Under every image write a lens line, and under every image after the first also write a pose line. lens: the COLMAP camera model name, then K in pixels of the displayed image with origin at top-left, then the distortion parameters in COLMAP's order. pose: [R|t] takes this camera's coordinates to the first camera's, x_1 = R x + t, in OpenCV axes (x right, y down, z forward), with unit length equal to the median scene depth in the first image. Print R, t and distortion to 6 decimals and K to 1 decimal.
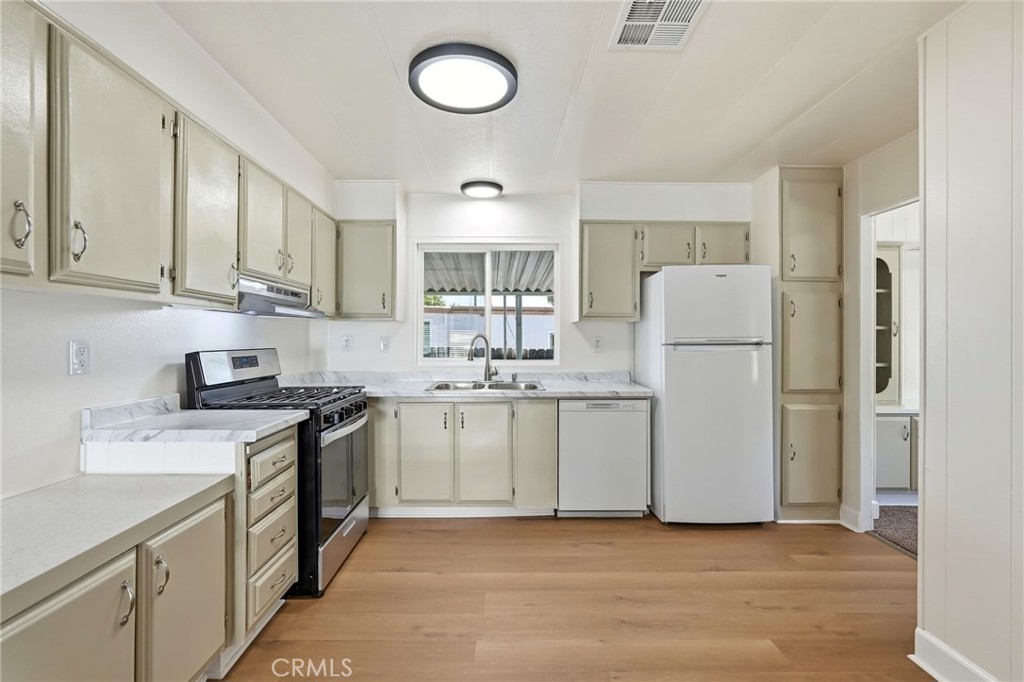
lens RADIAL K [[453.5, 0, 509.7], [0, 453.5, 337.6], [0, 0, 1]] dist [-0.001426, 0.000080]
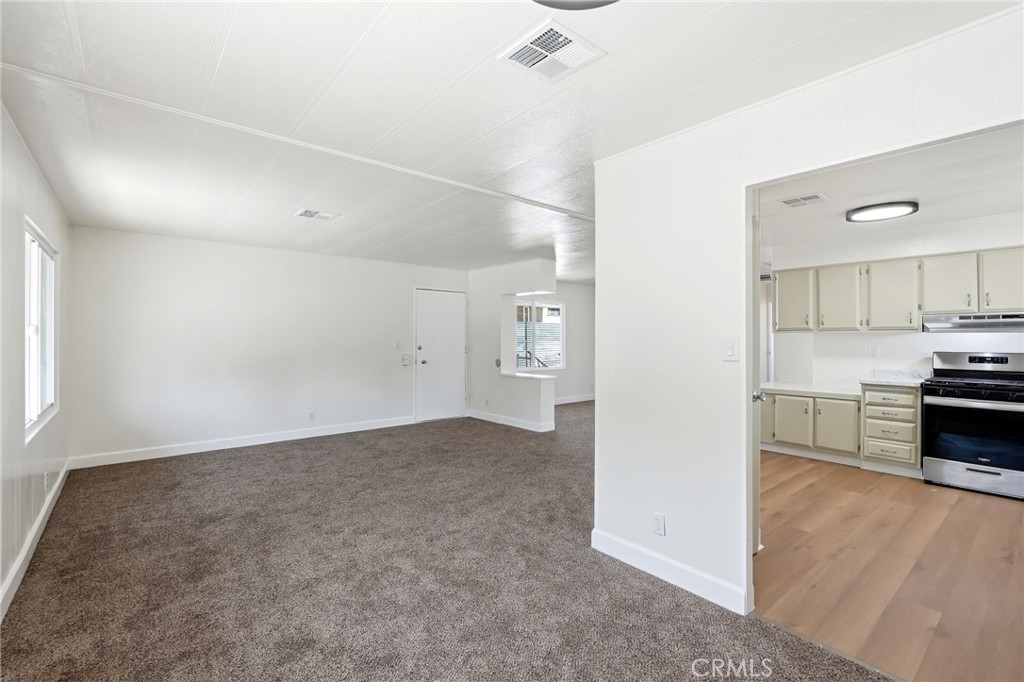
lens RADIAL K [[453.5, 0, 509.7], [0, 453.5, 337.6], [0, 0, 1]] dist [-0.001426, 0.000080]
pose [[-0.778270, 0.001597, -0.627928, 2.162678], [0.002720, 0.999996, -0.000828, -0.038592], [0.627924, -0.002352, -0.778271, 1.409147]]
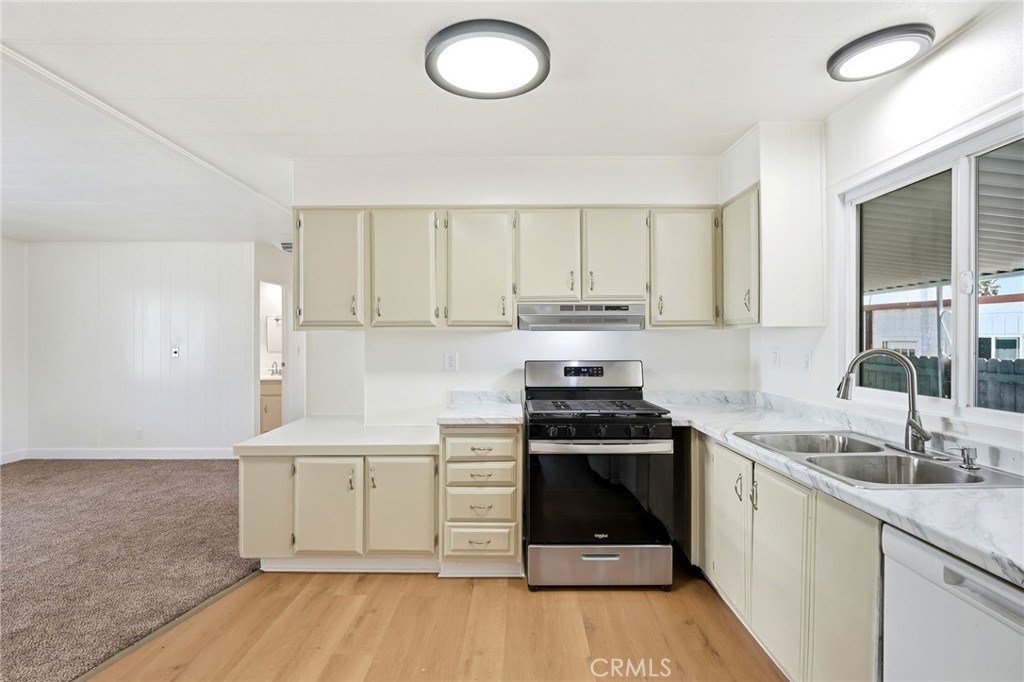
lens RADIAL K [[483.8, 0, 511.5], [0, 483.8, 337.9], [0, 0, 1]] dist [0.000543, 0.000037]
pose [[-0.024806, -0.008143, -0.999659, 0.766412], [0.005199, 0.999952, -0.008274, -0.027205], [0.999679, -0.005402, -0.024763, 1.002440]]
